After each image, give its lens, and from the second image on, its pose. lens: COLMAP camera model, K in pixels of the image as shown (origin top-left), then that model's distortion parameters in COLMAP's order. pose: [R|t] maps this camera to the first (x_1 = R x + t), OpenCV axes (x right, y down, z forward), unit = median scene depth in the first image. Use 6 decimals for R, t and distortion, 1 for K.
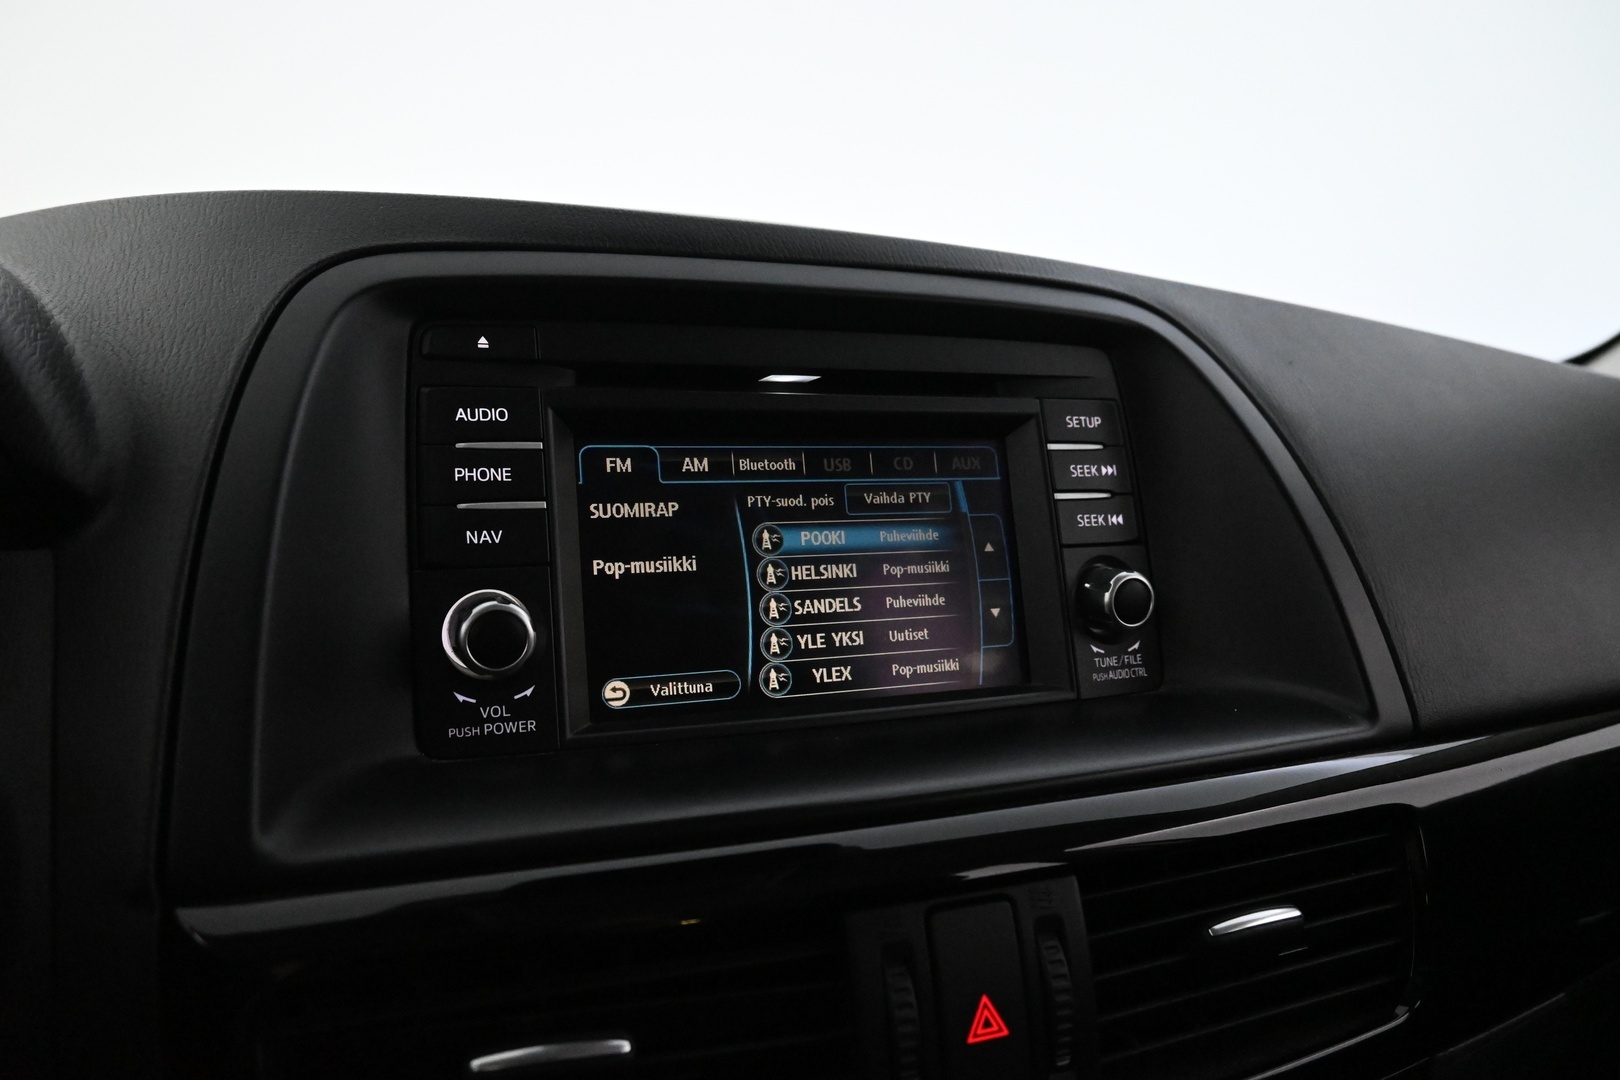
lens RADIAL K [[1115.4, 0, 813.5], [0, 1115.4, 537.0], [0, 0, 1]] dist [-0.002995, 0.001737]
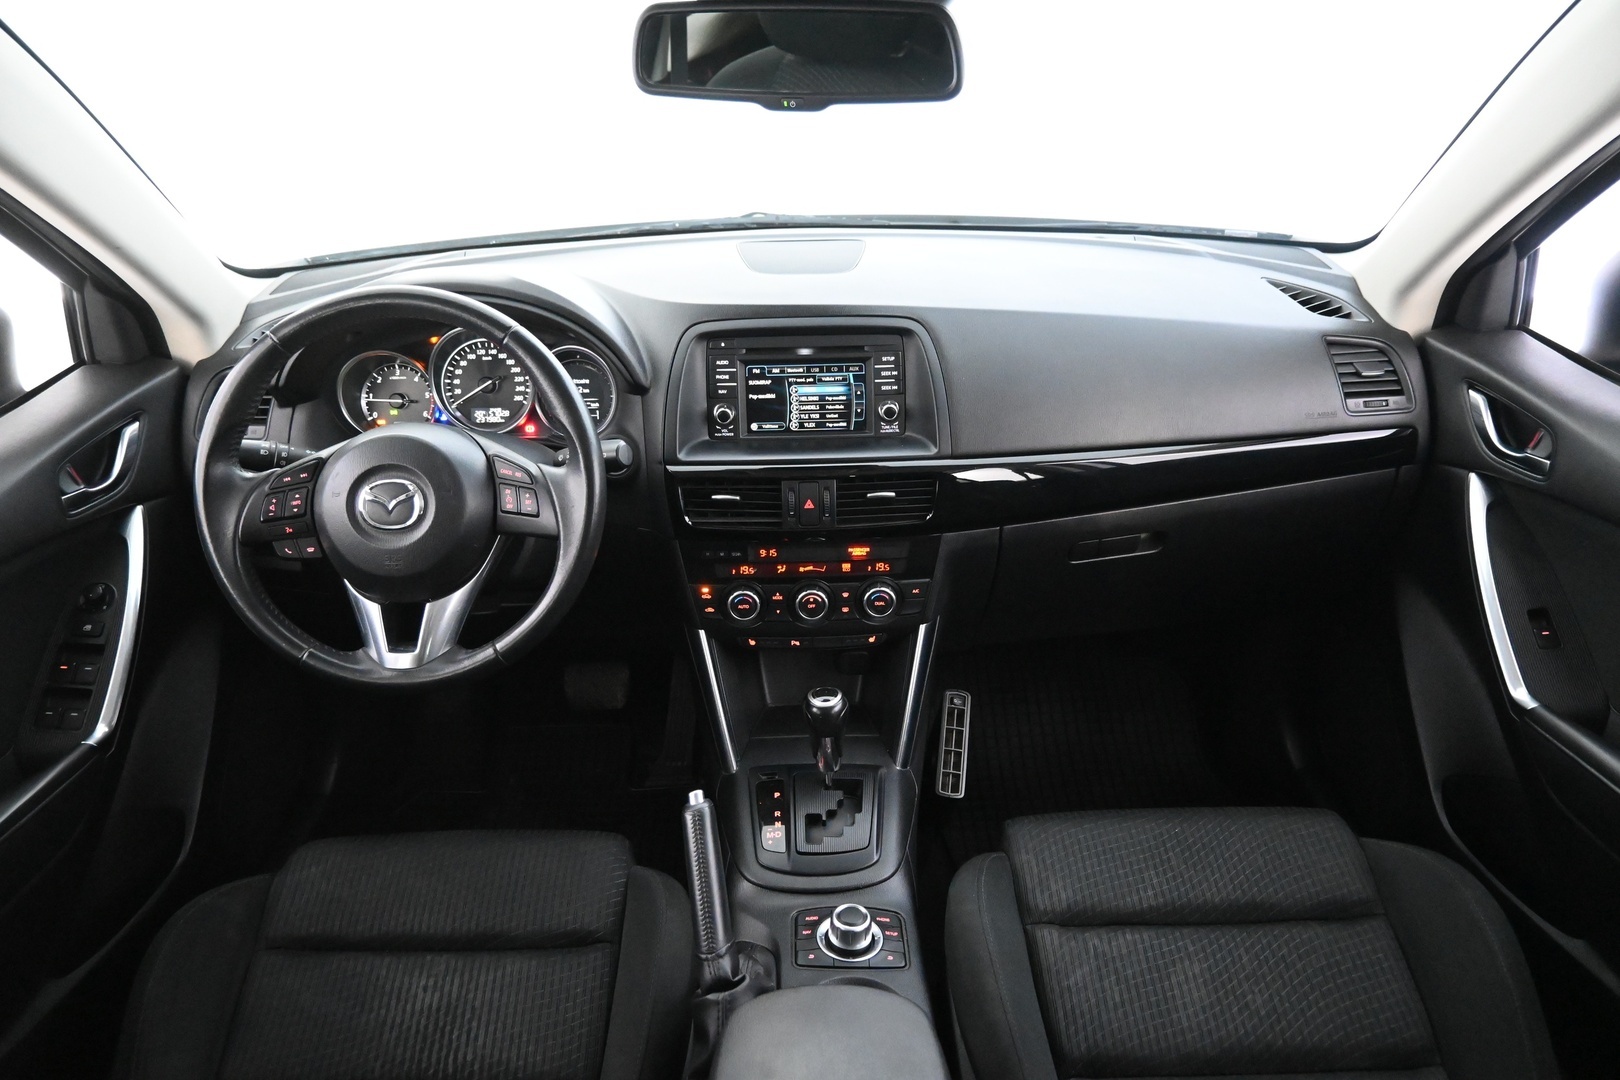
lens RADIAL K [[1115.4, 0, 818.6], [0, 1115.4, 551.0], [0, 0, 1]] dist [-0.002995, 0.001737]
pose [[0.937017, 0.140449, -0.319801, 1.463337], [-0.010815, 0.926820, 0.375350, -1.008027], [0.349116, -0.348251, 0.869965, -2.747074]]
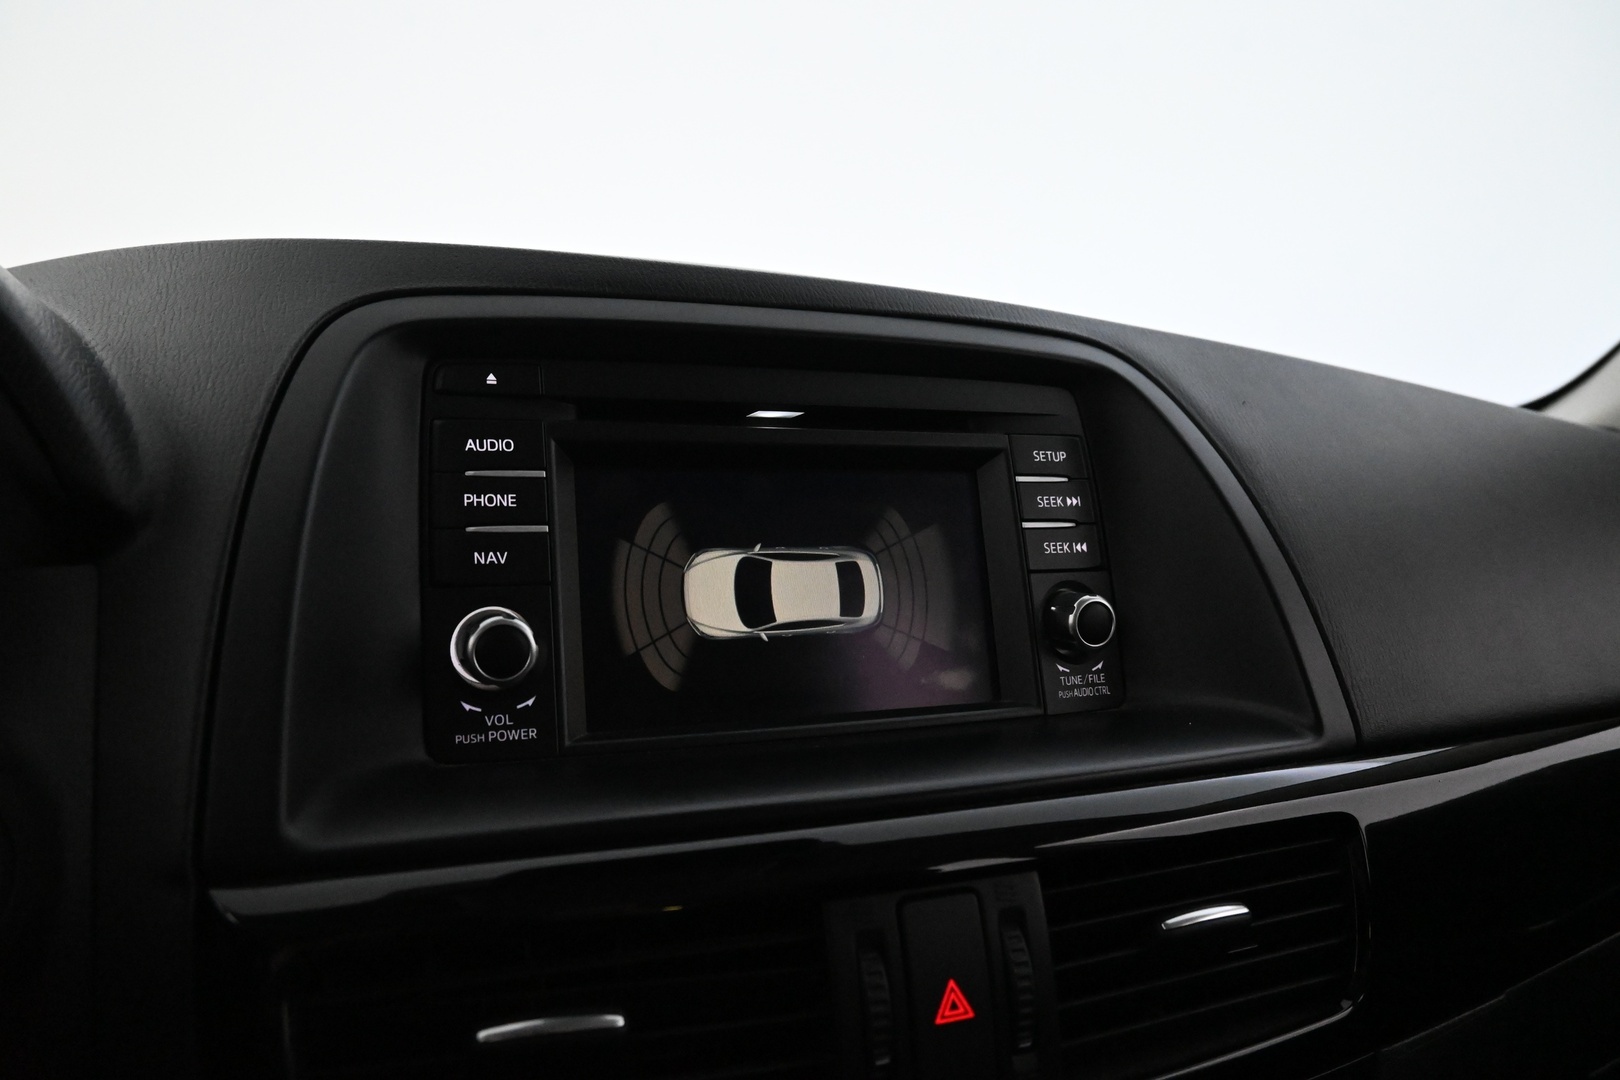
lens RADIAL K [[1115.4, 0, 814.1], [0, 1115.4, 535.0], [0, 0, 1]] dist [-0.002995, 0.001737]
pose [[0.999944, 0.003125, 0.010088, 0.006215], [-0.002714, 0.999174, -0.040556, 0.019430], [-0.010206, 0.040526, 0.999126, -0.076640]]
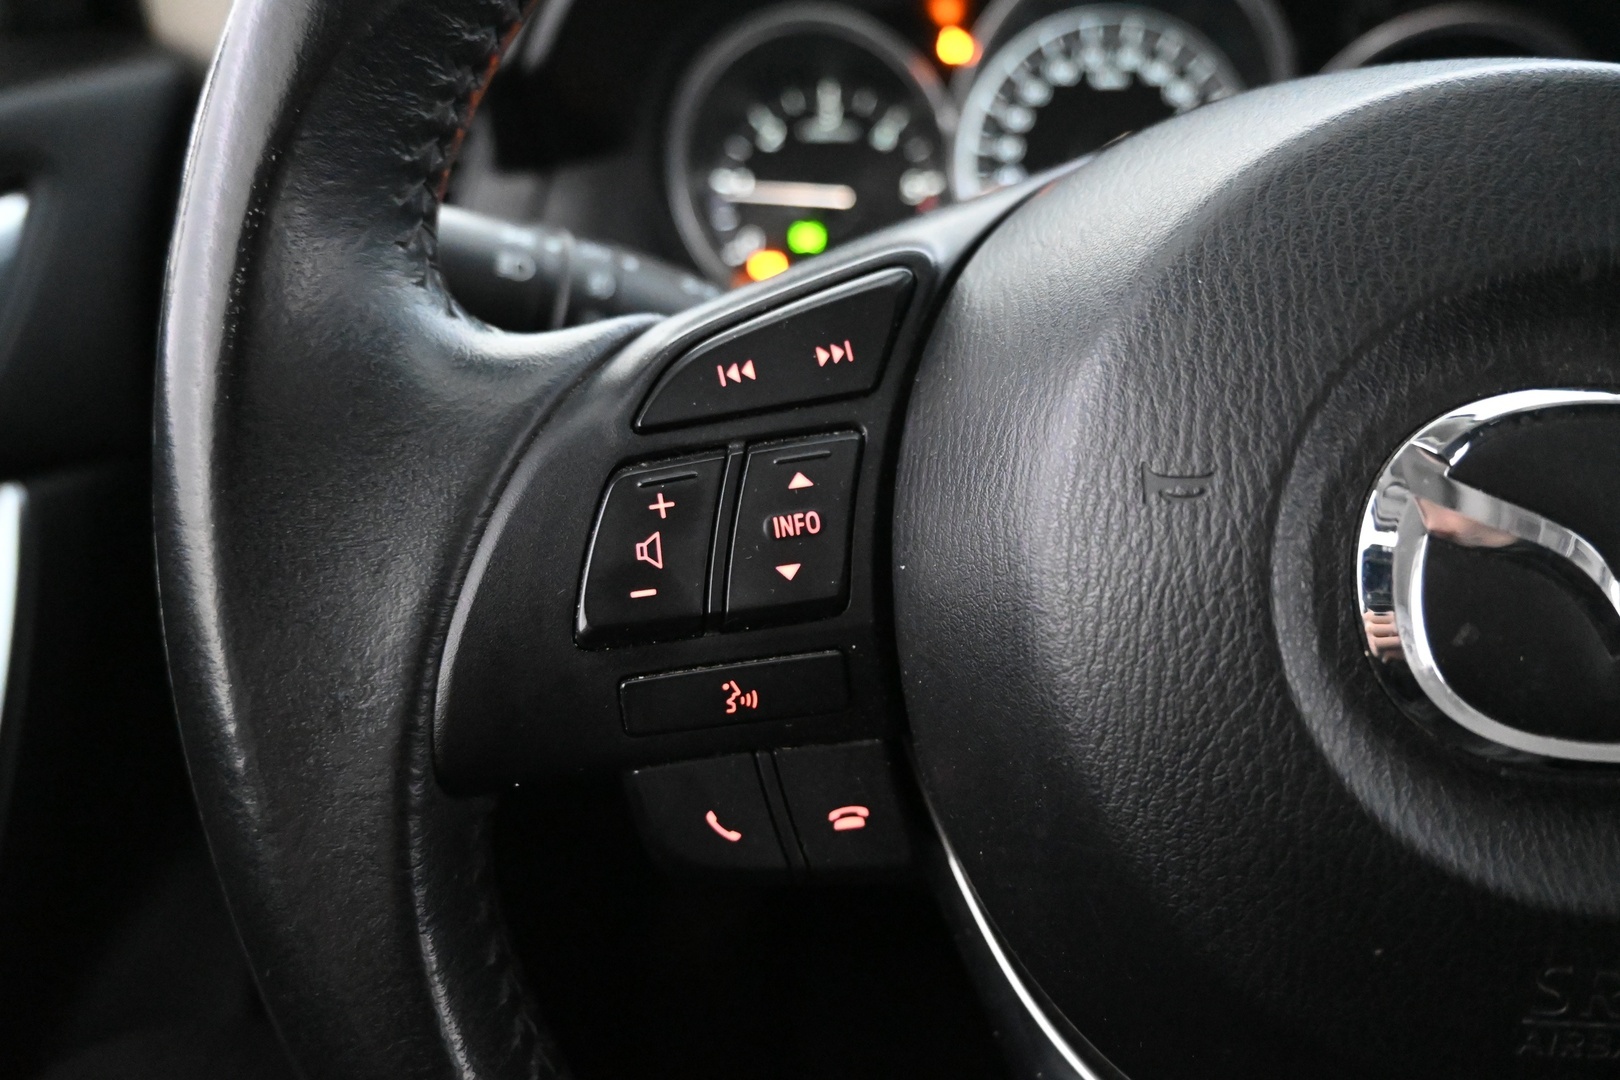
lens RADIAL K [[1184.7, 0, 807.6], [0, 1184.7, 540.0], [0, 0, 1]] dist [0.005617, -0.013933]
pose [[0.912251, 0.178011, -0.368930, -0.986220], [-0.035814, 0.931852, 0.361067, -0.022707], [0.408062, -0.316170, 0.856459, -0.725829]]
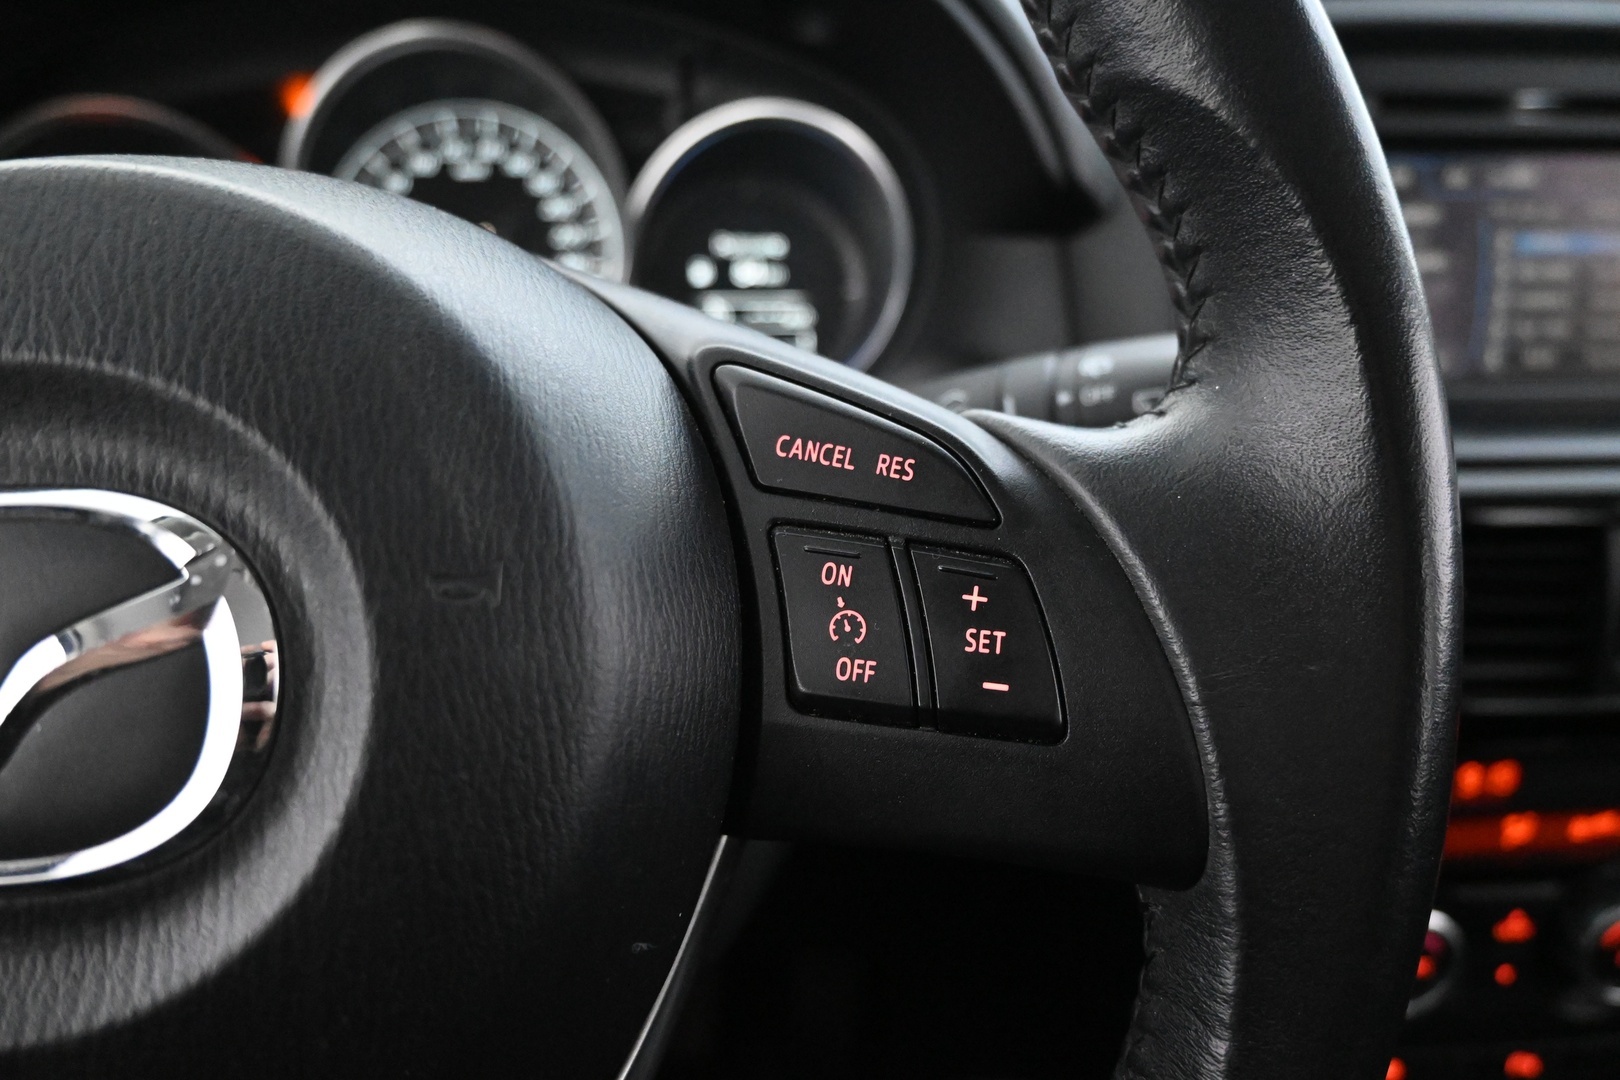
lens RADIAL K [[1184.7, 0, 805.8], [0, 1184.7, 543.0], [0, 0, 1]] dist [0.005617, -0.013933]
pose [[0.966088, 0.105623, -0.235623, -0.469995], [-0.032246, 0.954718, 0.295760, -0.046266], [0.256192, -0.278133, 0.925747, -0.523116]]
